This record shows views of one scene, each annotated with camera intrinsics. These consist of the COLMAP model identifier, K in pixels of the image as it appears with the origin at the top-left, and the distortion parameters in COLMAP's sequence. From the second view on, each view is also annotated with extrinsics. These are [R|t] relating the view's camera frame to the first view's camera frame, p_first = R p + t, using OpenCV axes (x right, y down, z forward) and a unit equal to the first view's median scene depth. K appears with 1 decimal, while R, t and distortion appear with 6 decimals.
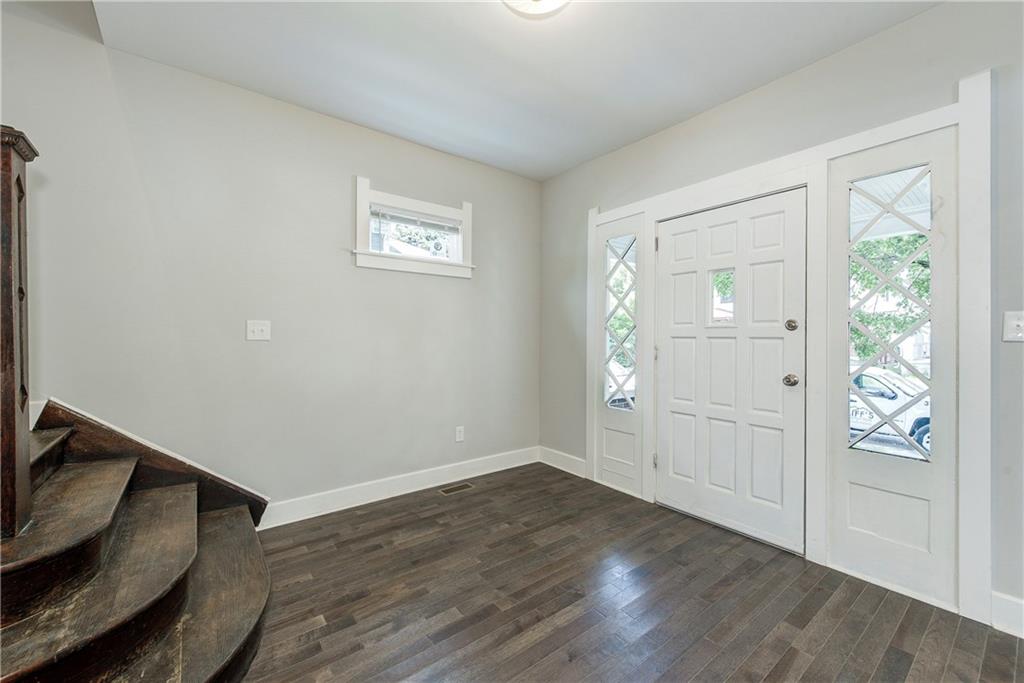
lens RADIAL K [[406.1, 0, 514.1], [0, 406.1, 342.3], [0, 0, 1]] dist [-0.002667, -0.000109]
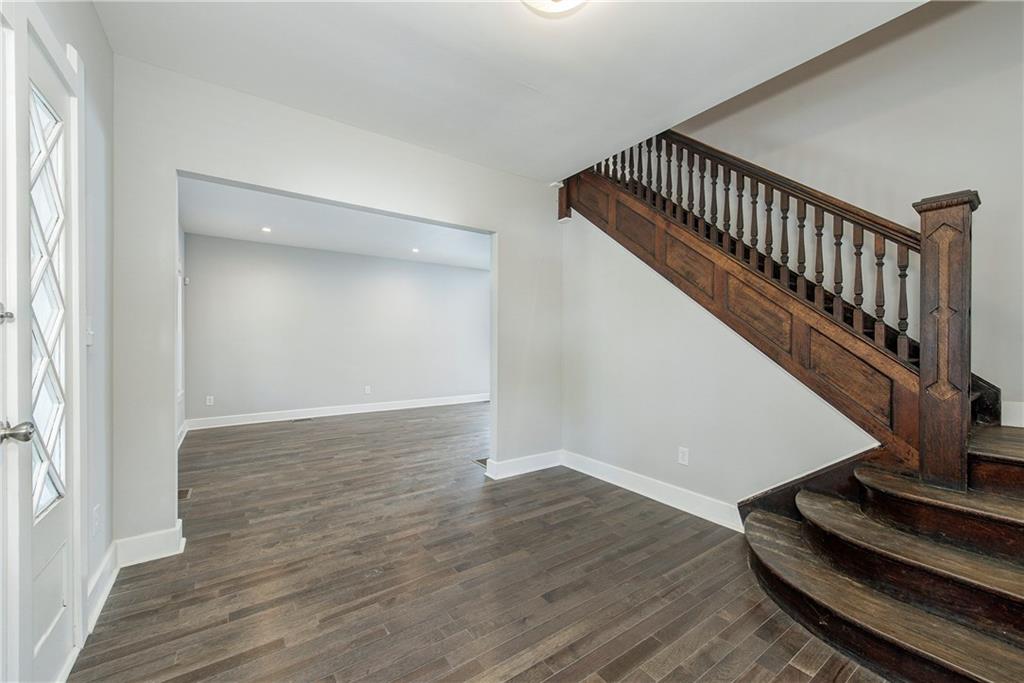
lens RADIAL K [[406.1, 0, 507.8], [0, 406.1, 341.8], [0, 0, 1]] dist [-0.002667, -0.000109]
pose [[-0.998513, -0.002730, 0.054438, 0.115498], [-0.002473, 0.999985, 0.004792, -0.017511], [-0.054450, 0.004651, -0.998506, 1.985100]]
